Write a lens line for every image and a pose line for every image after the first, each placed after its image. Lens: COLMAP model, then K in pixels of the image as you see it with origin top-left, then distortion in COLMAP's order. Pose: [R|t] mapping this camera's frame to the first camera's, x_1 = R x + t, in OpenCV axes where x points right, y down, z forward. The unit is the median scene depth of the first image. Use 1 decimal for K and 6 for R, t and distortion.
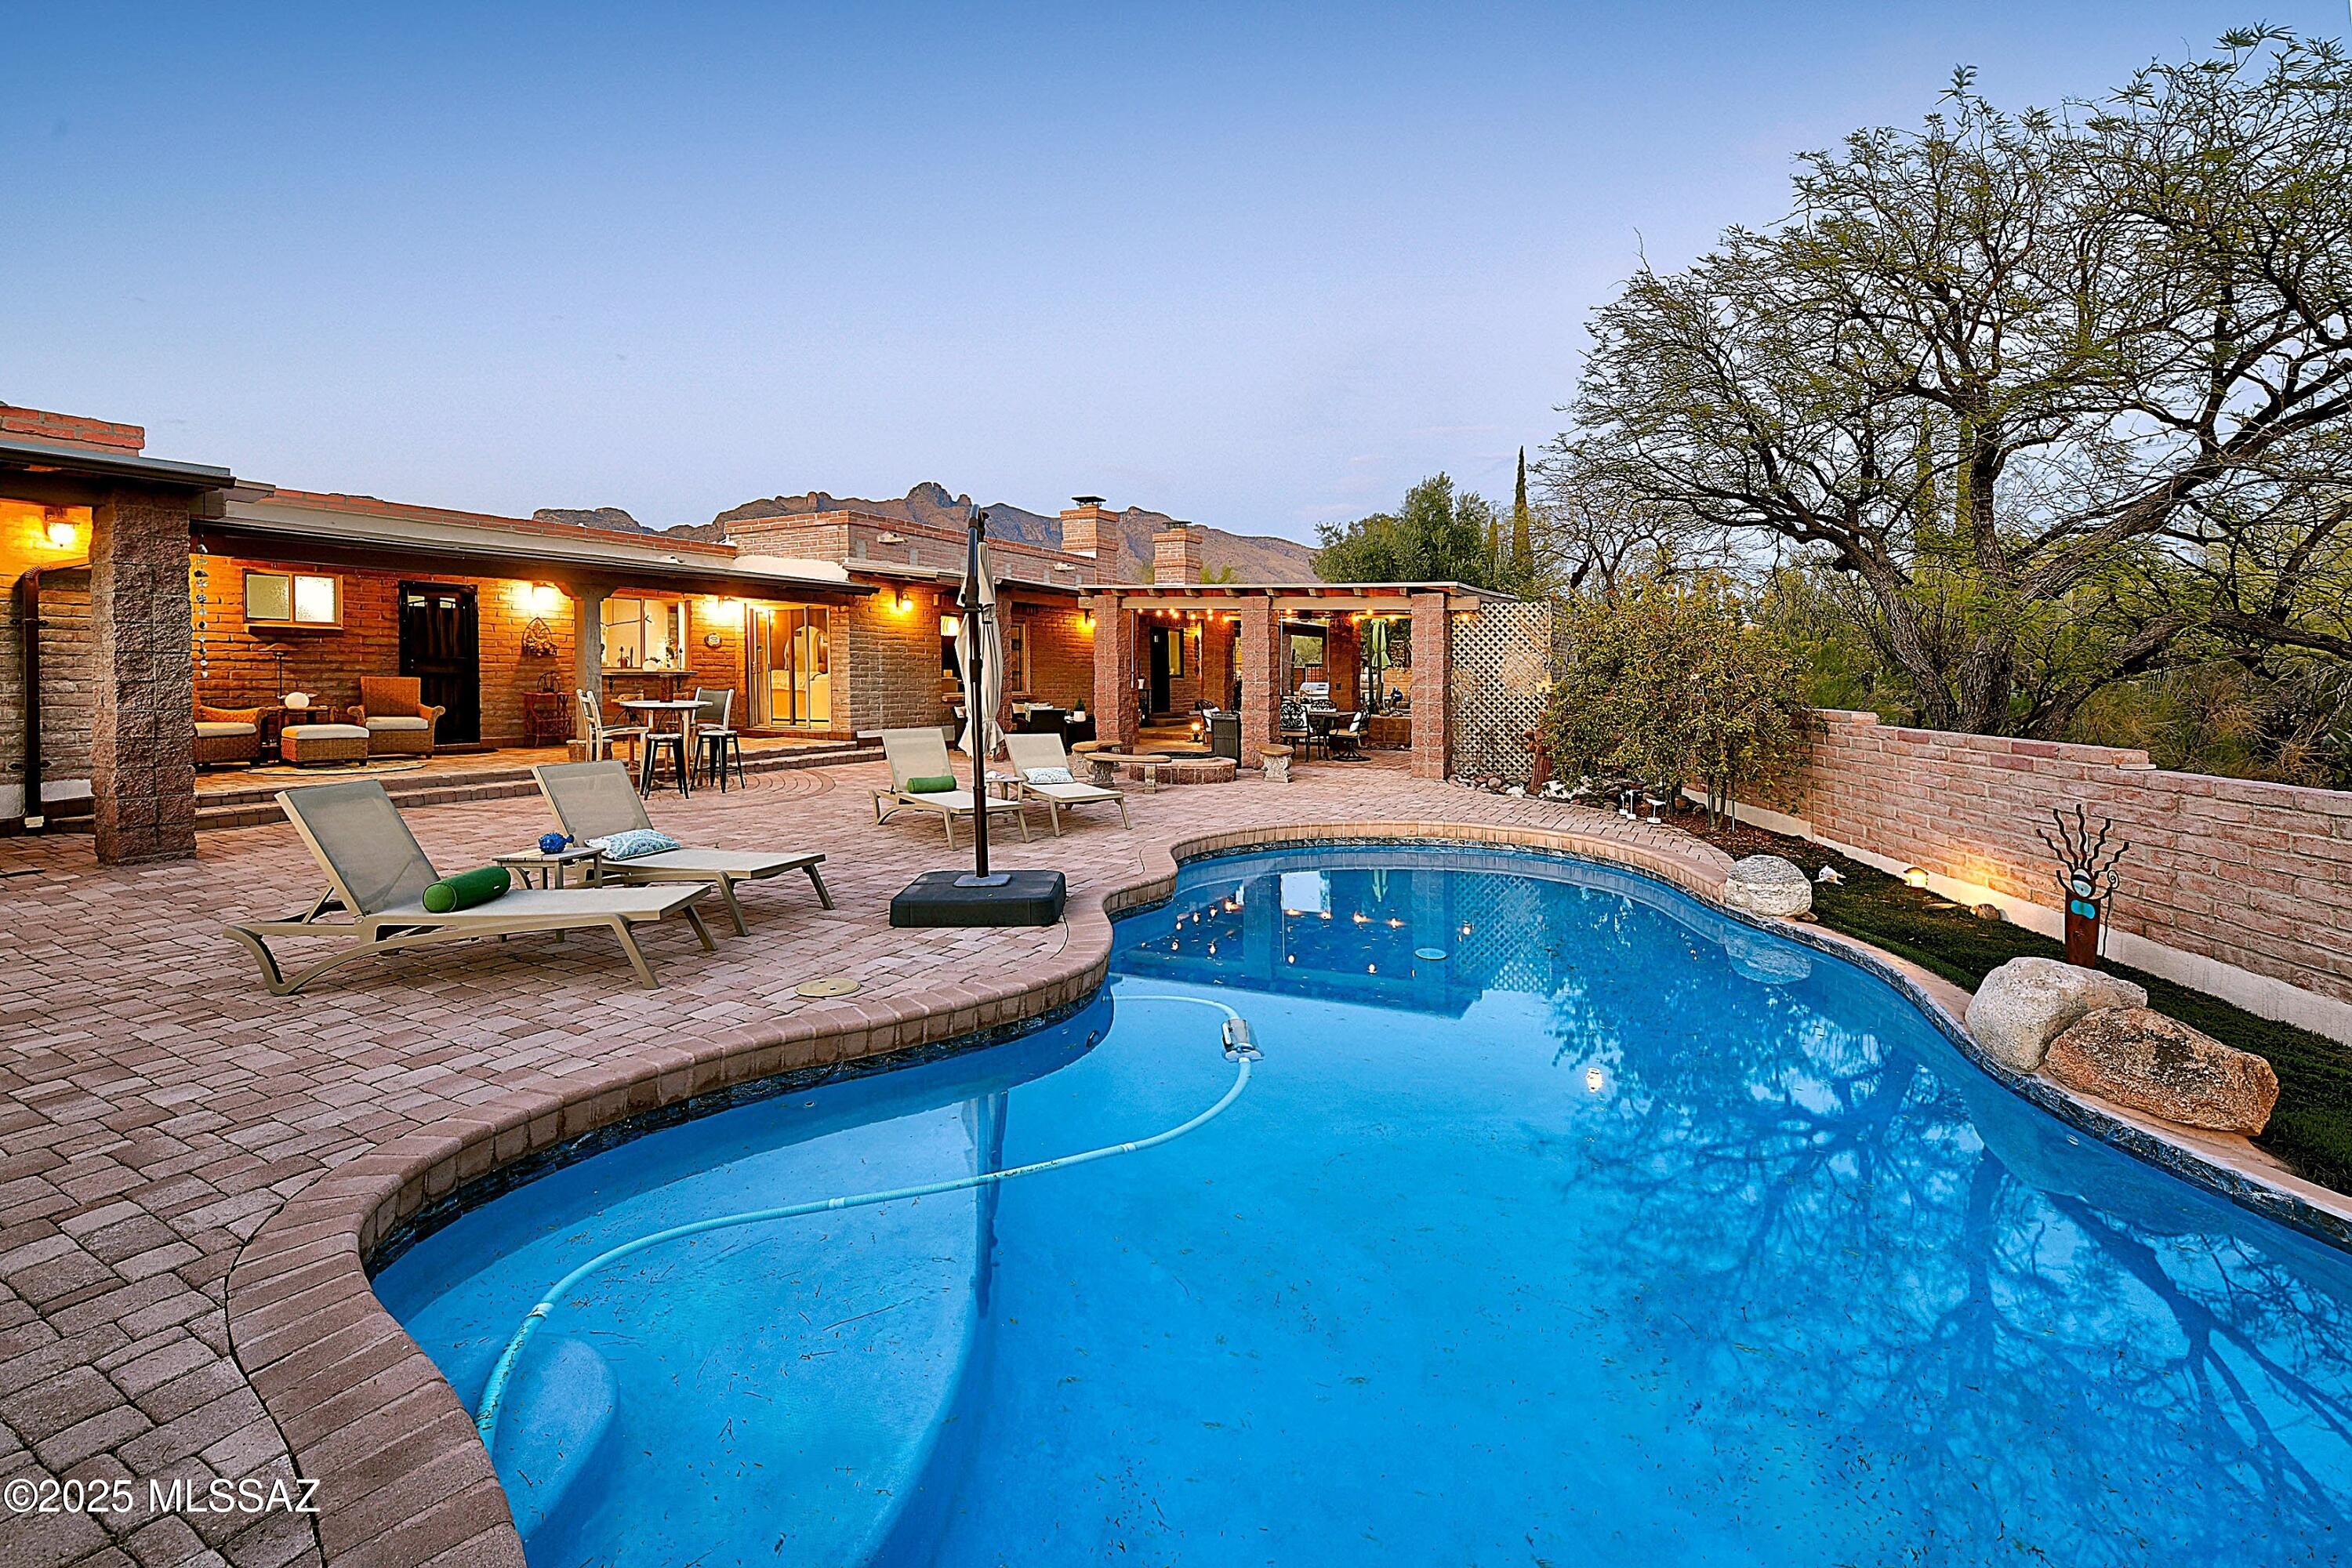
lens RADIAL K [[1008.4, 0, 1247.3], [0, 1008.4, 719.8], [0, 0, 1]] dist [-0.001146, -0.000320]
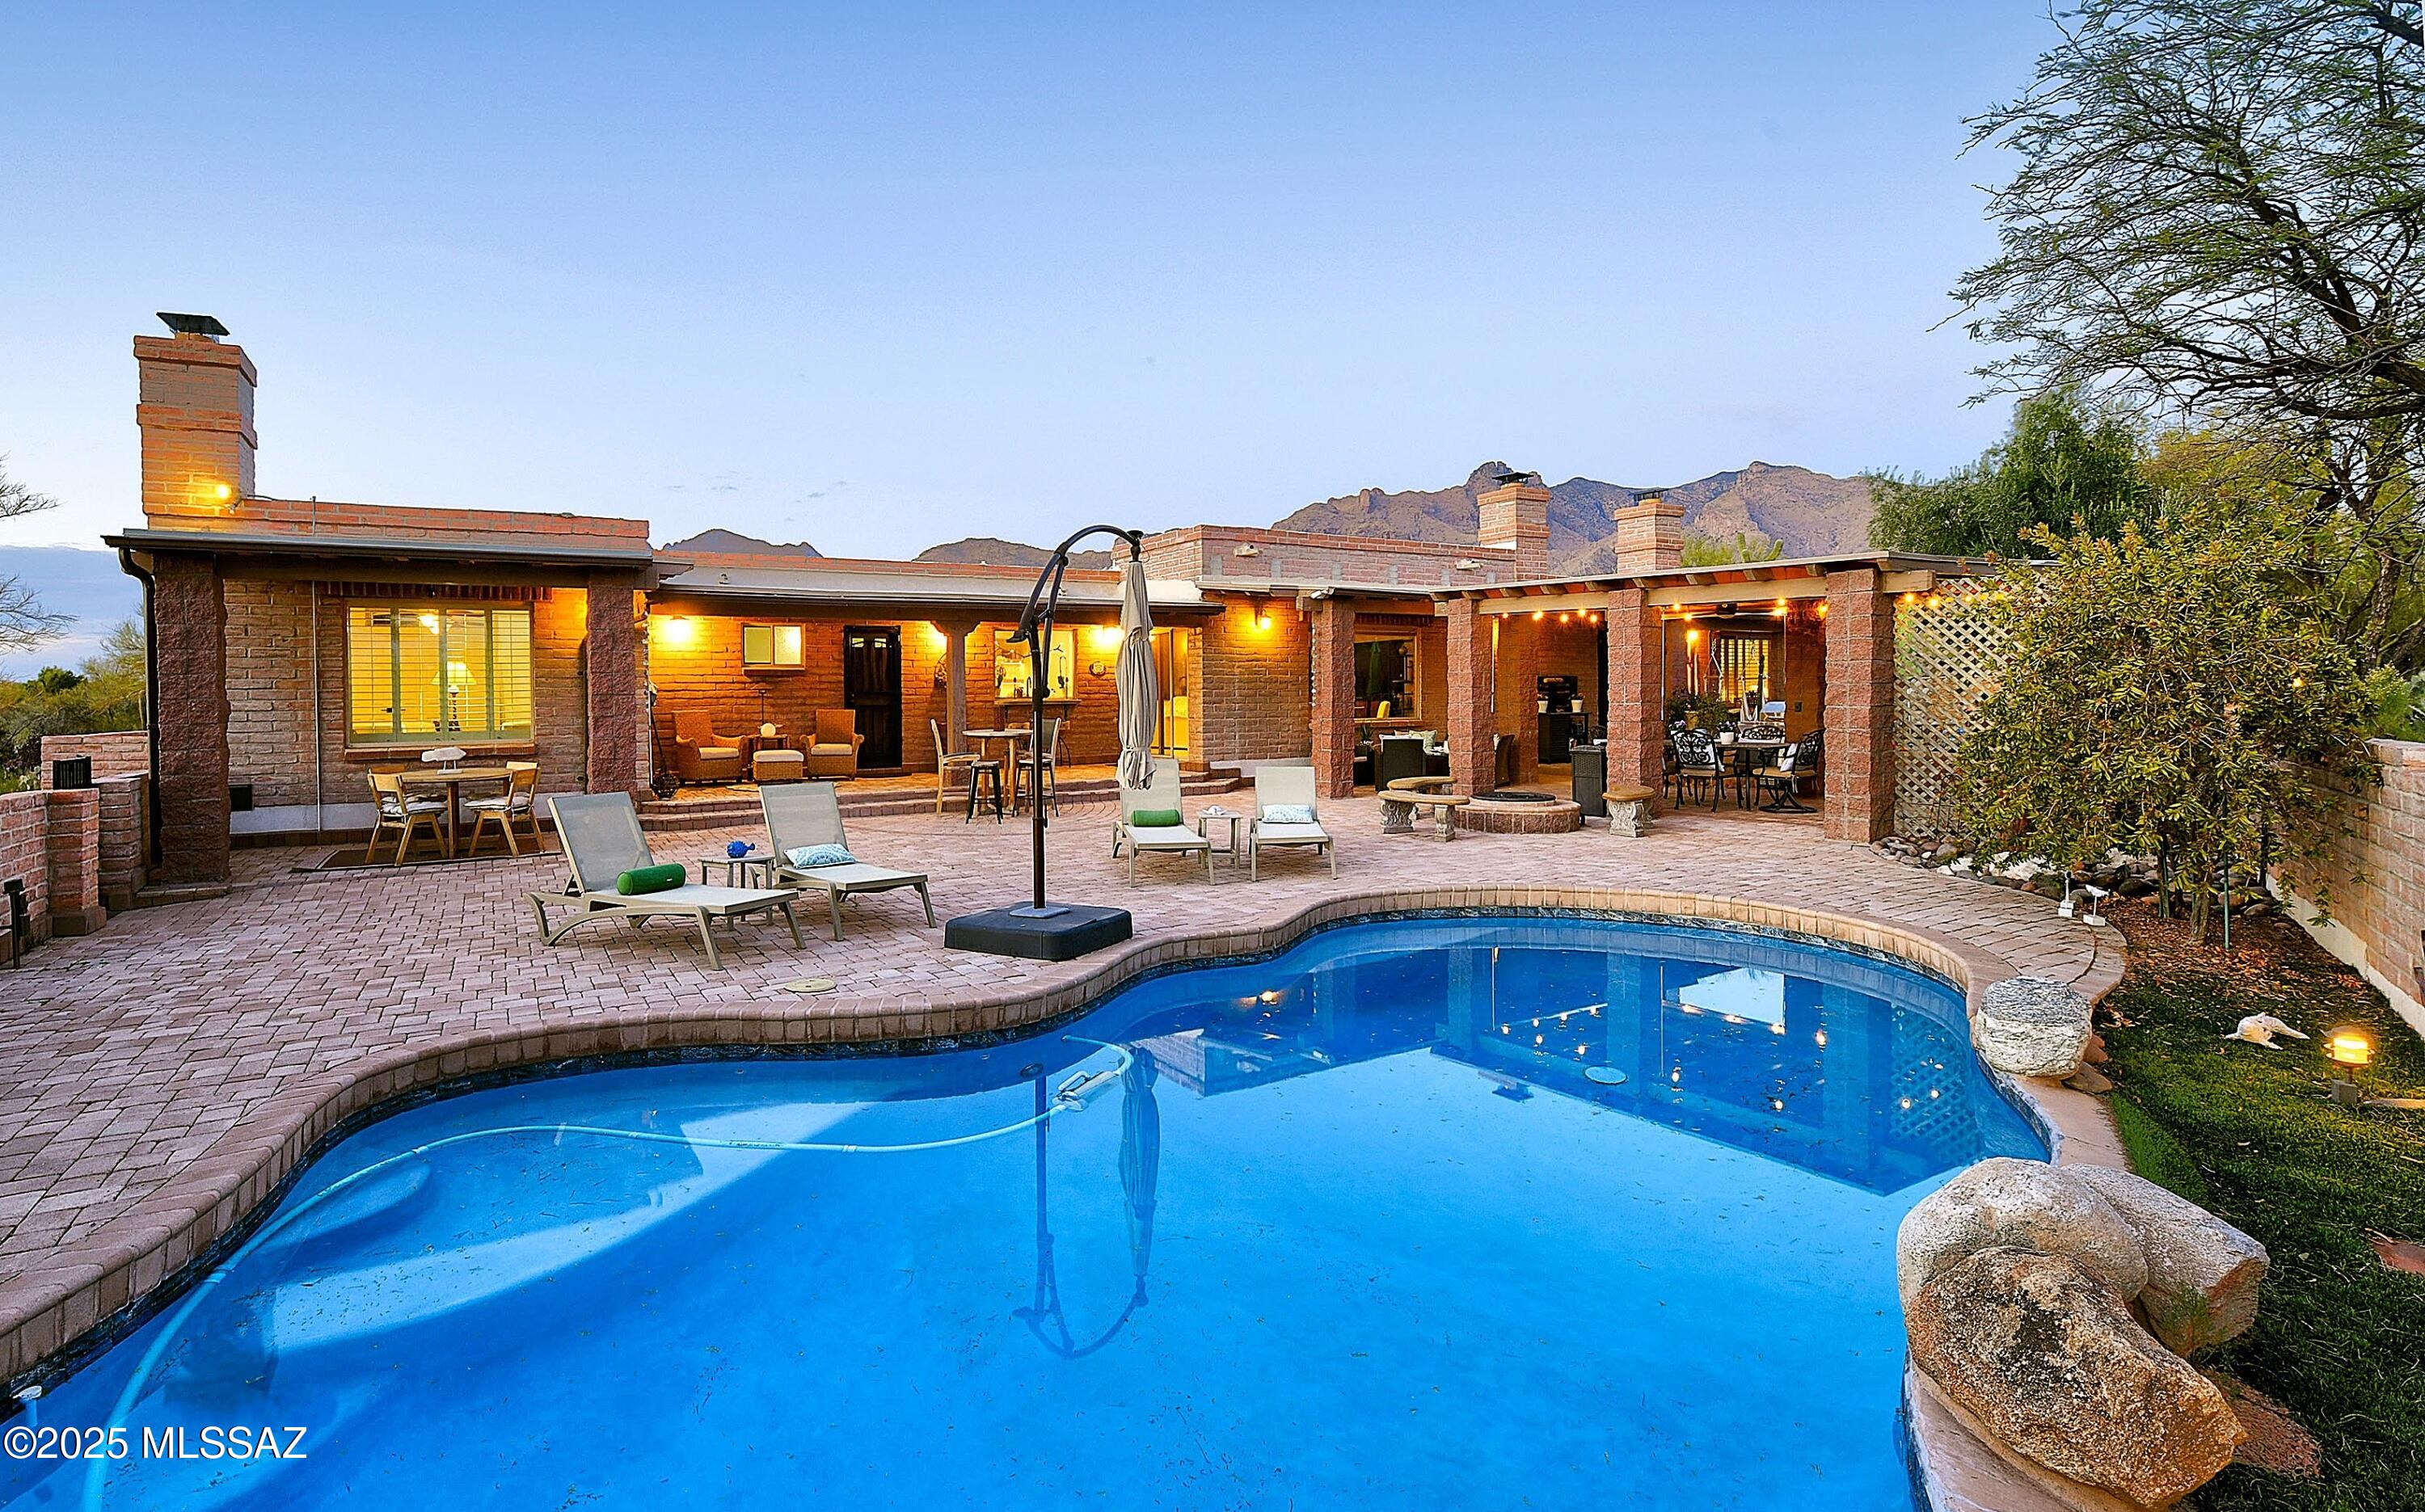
lens RADIAL K [[1287.6, 0, 1212.5], [0, 1287.6, 756.0], [0, 0, 1]] dist [-0.005496, -0.000712]
pose [[0.816841, 0.010229, -0.576772, 0.355807], [-0.008187, 0.999948, 0.006140, -0.001447], [0.576805, -0.000293, 0.816882, 0.039213]]
